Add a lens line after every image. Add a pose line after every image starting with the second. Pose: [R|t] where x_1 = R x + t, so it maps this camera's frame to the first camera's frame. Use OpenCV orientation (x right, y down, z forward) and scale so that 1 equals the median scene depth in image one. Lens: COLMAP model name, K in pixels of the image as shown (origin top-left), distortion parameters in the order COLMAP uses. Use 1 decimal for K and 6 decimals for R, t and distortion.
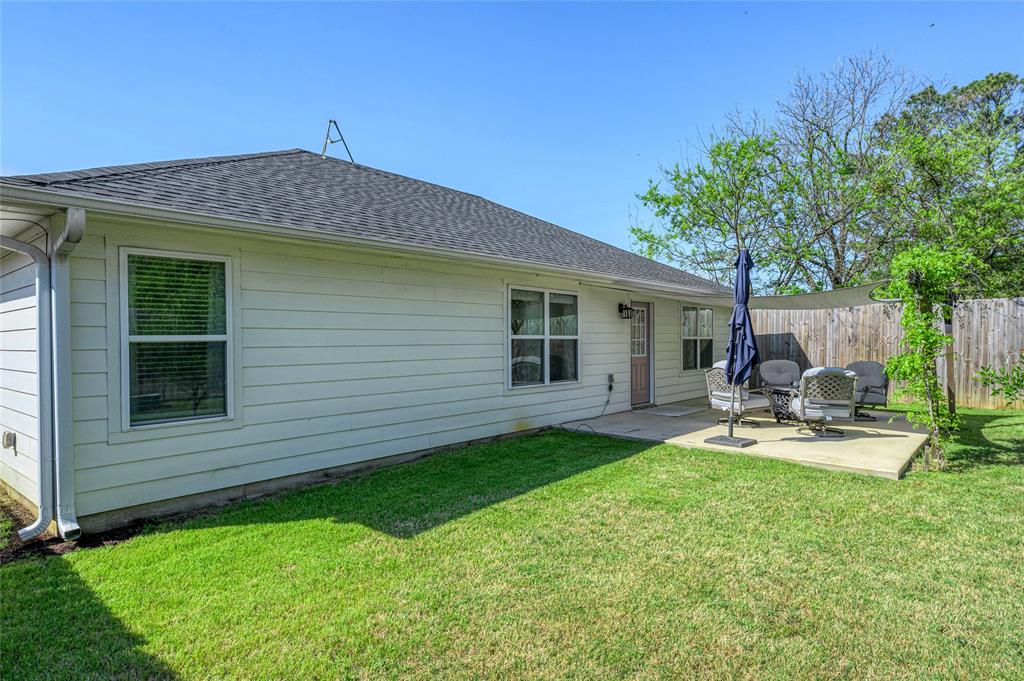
lens RADIAL K [[559.6, 0, 512.0], [0, 559.6, 340.5], [0, 0, 1]] dist [0.002425, 0.000570]
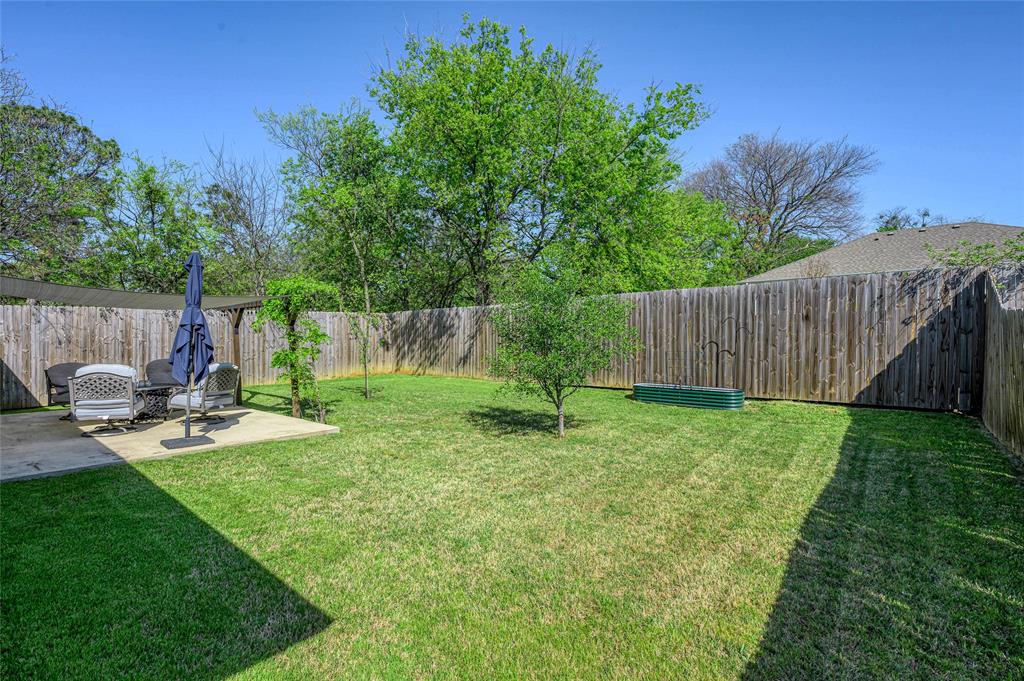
lens RADIAL K [[458.6, 0, 515.5], [0, 458.6, 342.8], [0, 0, 1]] dist [-0.001492, -0.000226]
pose [[0.023197, -0.012123, 0.999657, -0.593551], [0.013019, 0.999845, 0.011824, 0.005597], [-0.999646, 0.012741, 0.023352, 0.602653]]
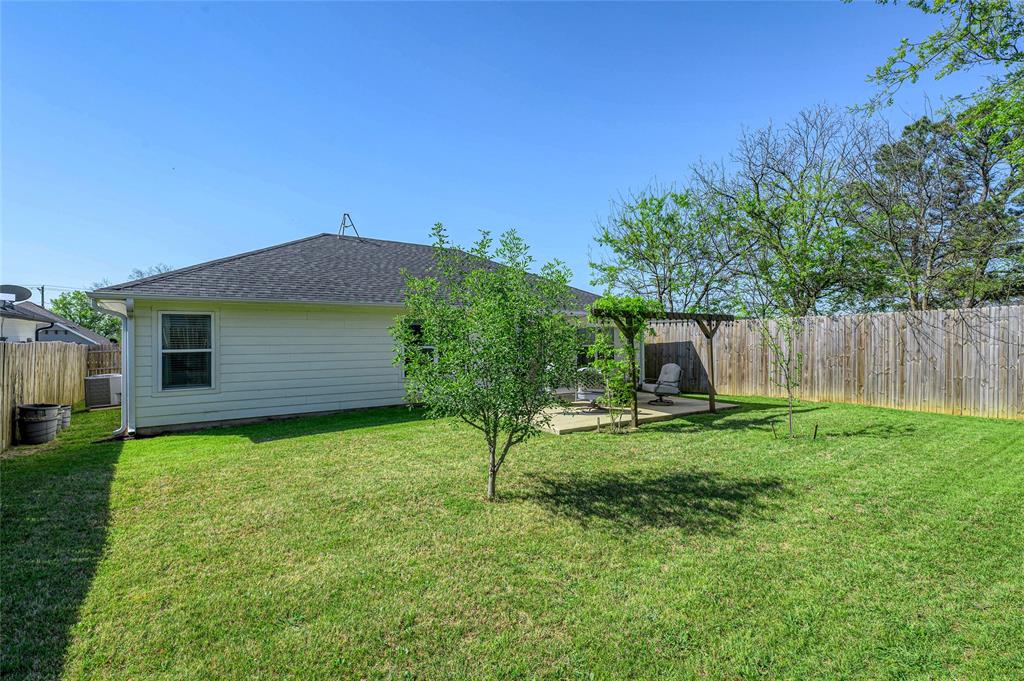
lens RADIAL K [[458.6, 0, 515.5], [0, 458.6, 342.8], [0, 0, 1]] dist [-0.001492, -0.000226]
pose [[0.975208, 0.000854, -0.221287, 0.940553], [-0.000297, 0.999997, 0.002546, -0.035575], [0.221288, -0.002417, 0.975205, -0.412080]]
